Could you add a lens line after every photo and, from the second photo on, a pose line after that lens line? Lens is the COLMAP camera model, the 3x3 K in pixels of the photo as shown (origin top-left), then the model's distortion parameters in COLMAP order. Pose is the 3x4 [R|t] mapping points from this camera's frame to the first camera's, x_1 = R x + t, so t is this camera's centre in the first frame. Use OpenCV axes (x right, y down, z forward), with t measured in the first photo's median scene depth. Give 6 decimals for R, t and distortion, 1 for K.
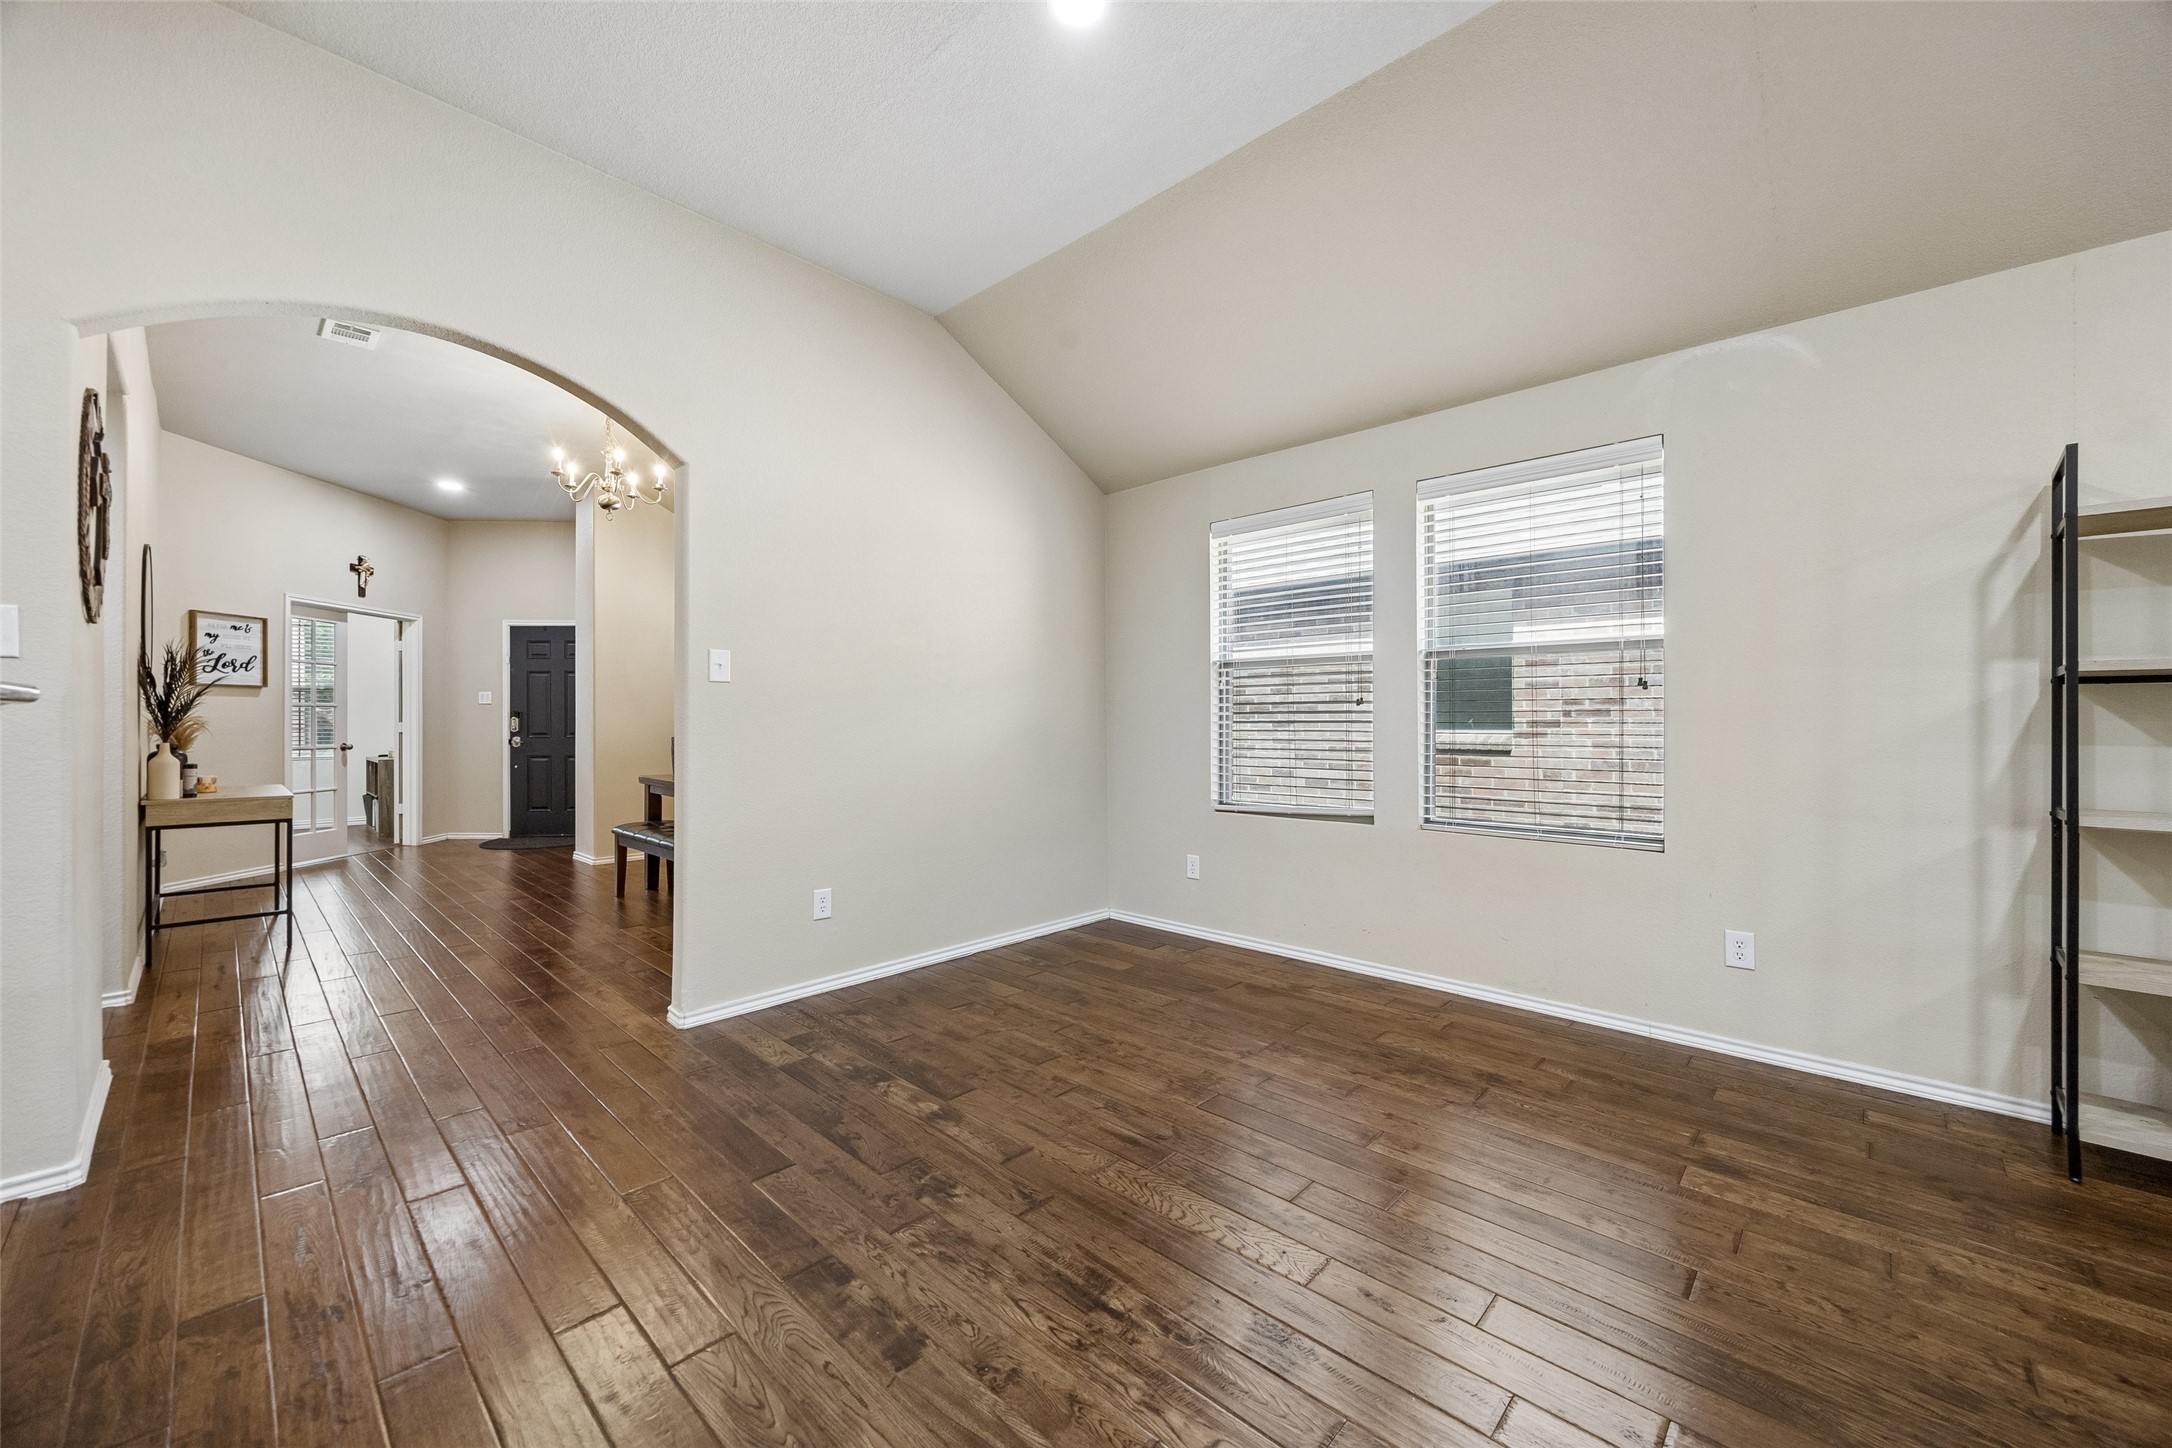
lens RADIAL K [[838.6, 0, 1092.4], [0, 838.6, 707.8], [0, 0, 1]] dist [-0.001386, 0.000558]
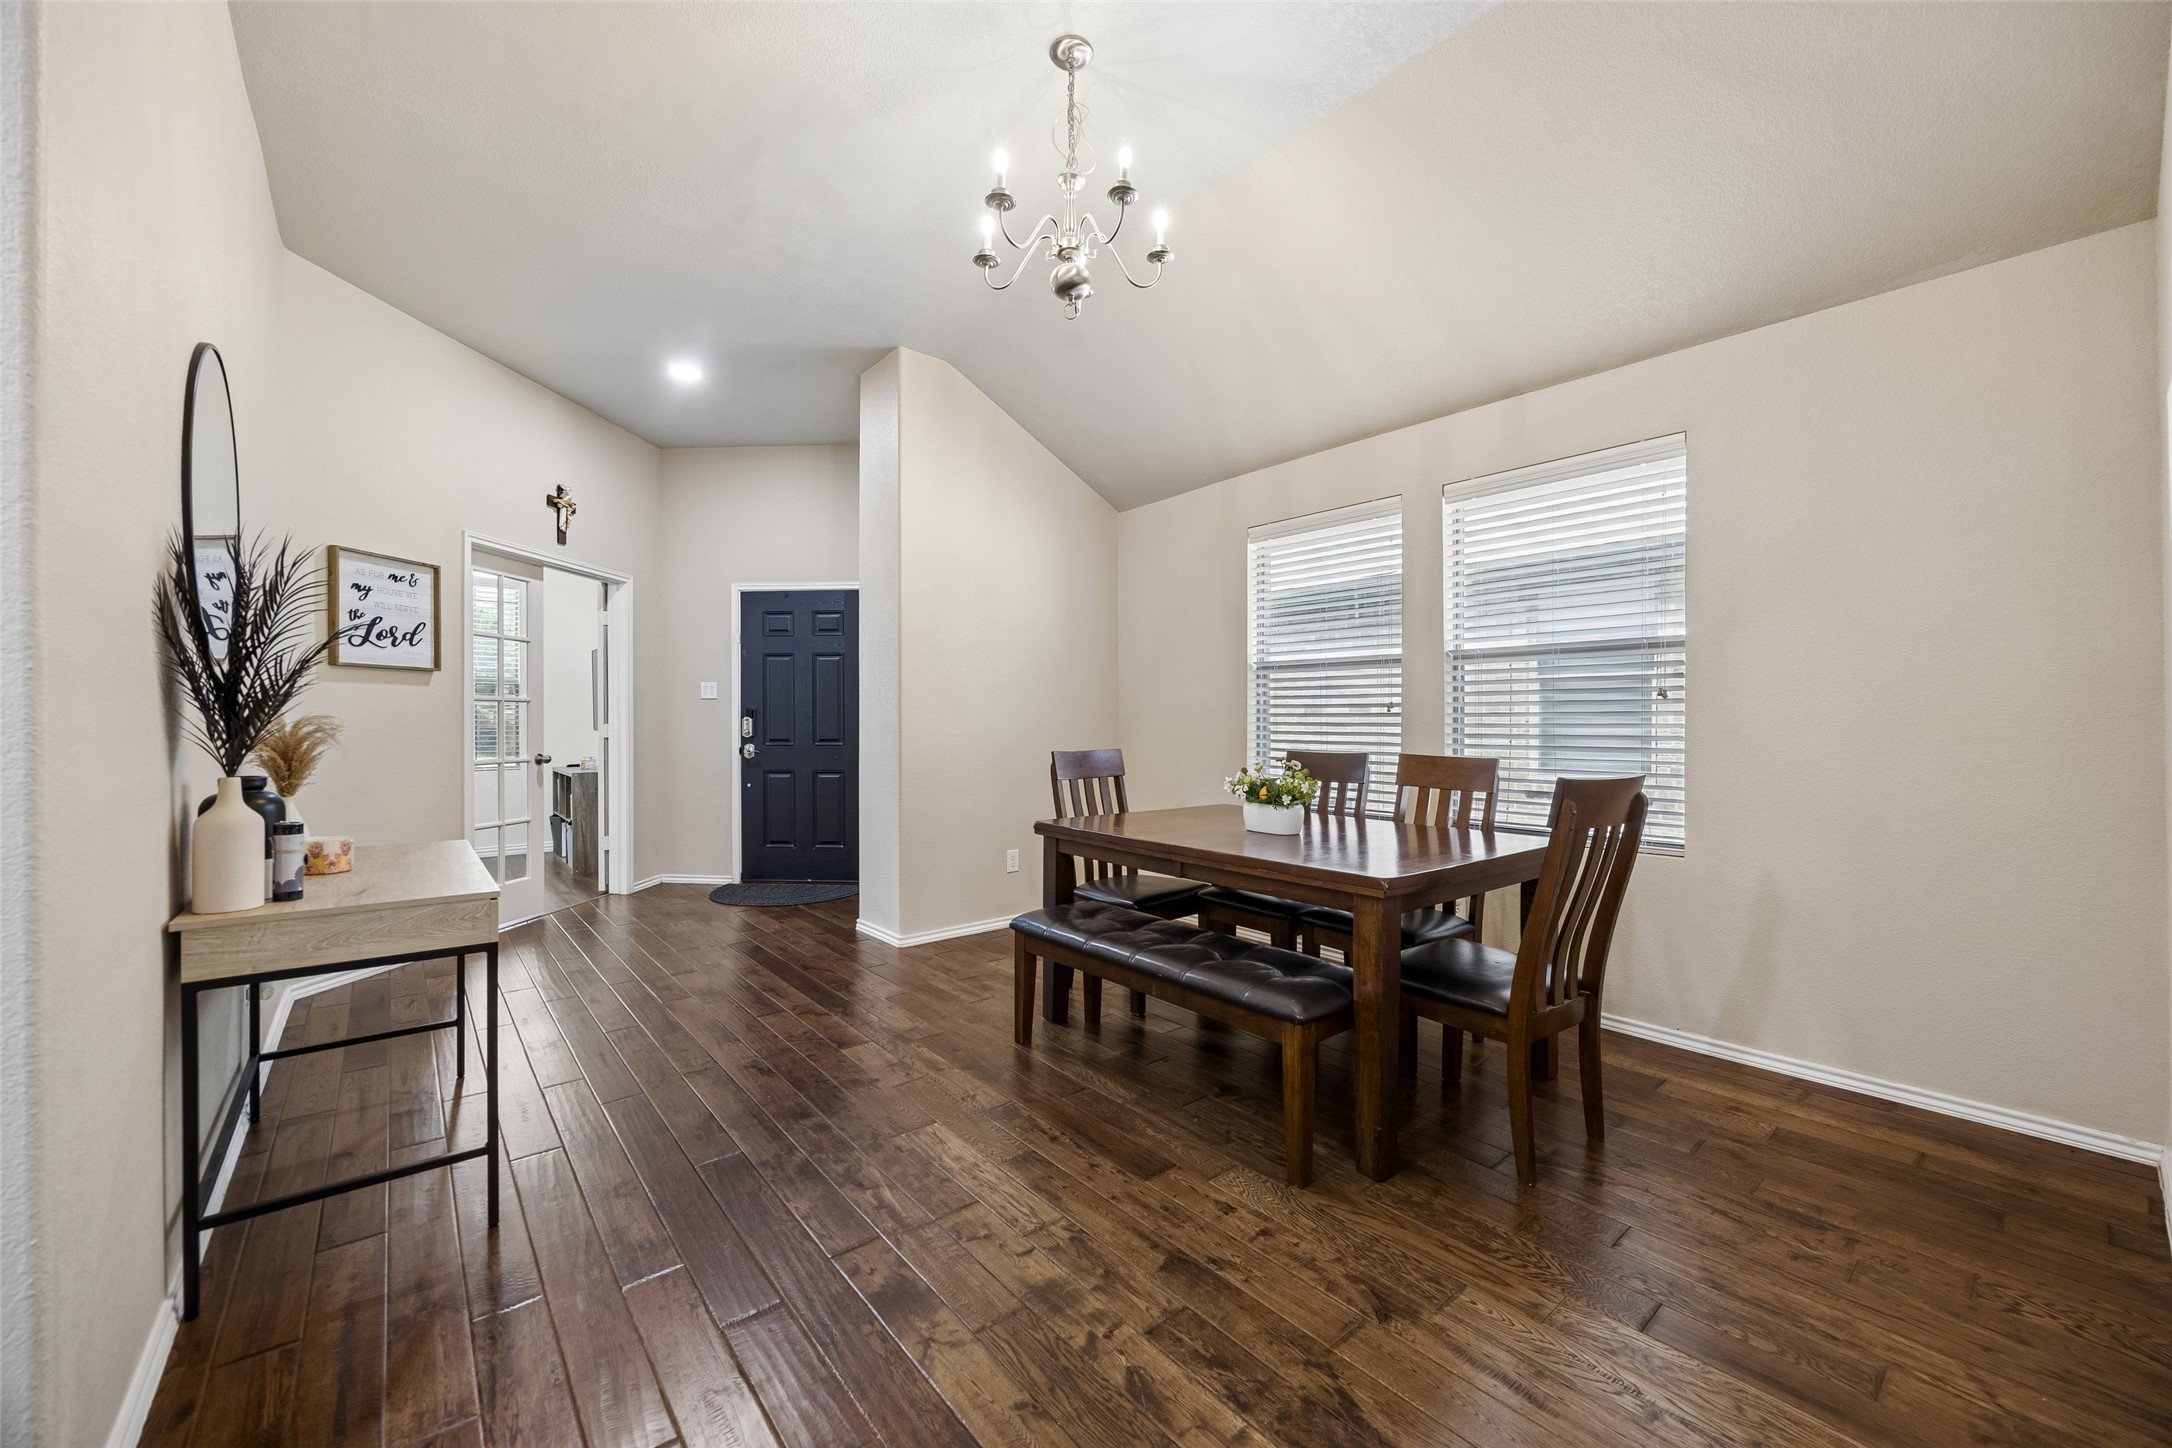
lens RADIAL K [[838.6, 0, 1089.7], [0, 838.6, 712.4], [0, 0, 1]] dist [-0.001386, 0.000558]
pose [[0.993295, 0.000319, -0.115606, -0.407563], [0.000384, 0.999982, 0.006061, 0.004060], [0.115606, -0.006065, 0.993277, 0.410466]]
